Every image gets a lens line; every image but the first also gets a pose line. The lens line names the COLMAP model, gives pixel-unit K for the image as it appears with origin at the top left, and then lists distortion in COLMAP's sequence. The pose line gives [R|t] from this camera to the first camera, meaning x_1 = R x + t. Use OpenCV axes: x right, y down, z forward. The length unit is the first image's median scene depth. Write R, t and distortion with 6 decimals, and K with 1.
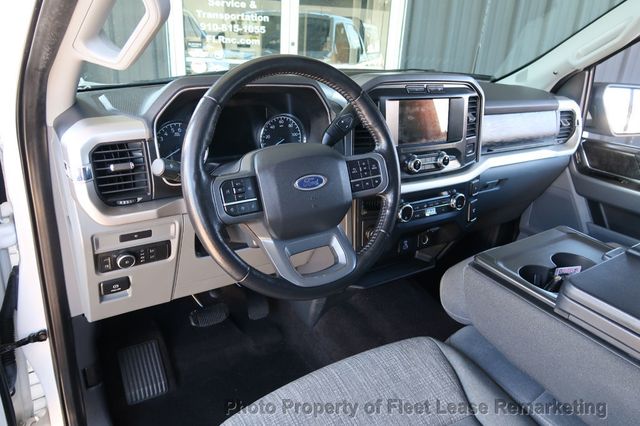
lens RADIAL K [[440.9, 0, 320.0], [0, 440.9, 213.0], [0, 0, 1]] dist [-0.020244, 0.000224]
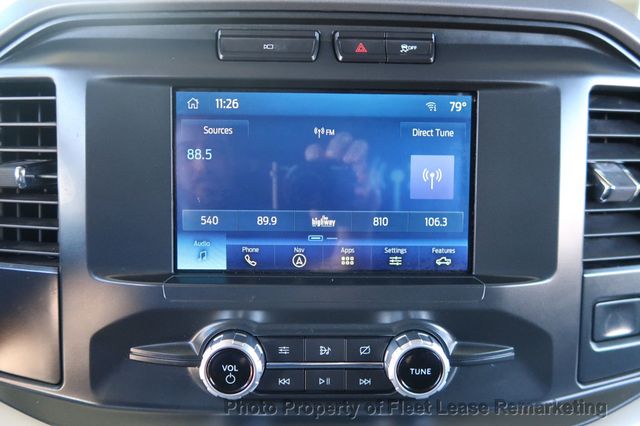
lens RADIAL K [[440.9, 0, 320.0], [0, 440.9, 213.0], [0, 0, 1]] dist [-0.020244, 0.000224]
pose [[0.854633, 0.060026, -0.515751, 0.343716], [-0.161494, 0.974759, -0.154157, -0.149156], [0.493480, 0.215038, 0.842755, 0.772953]]
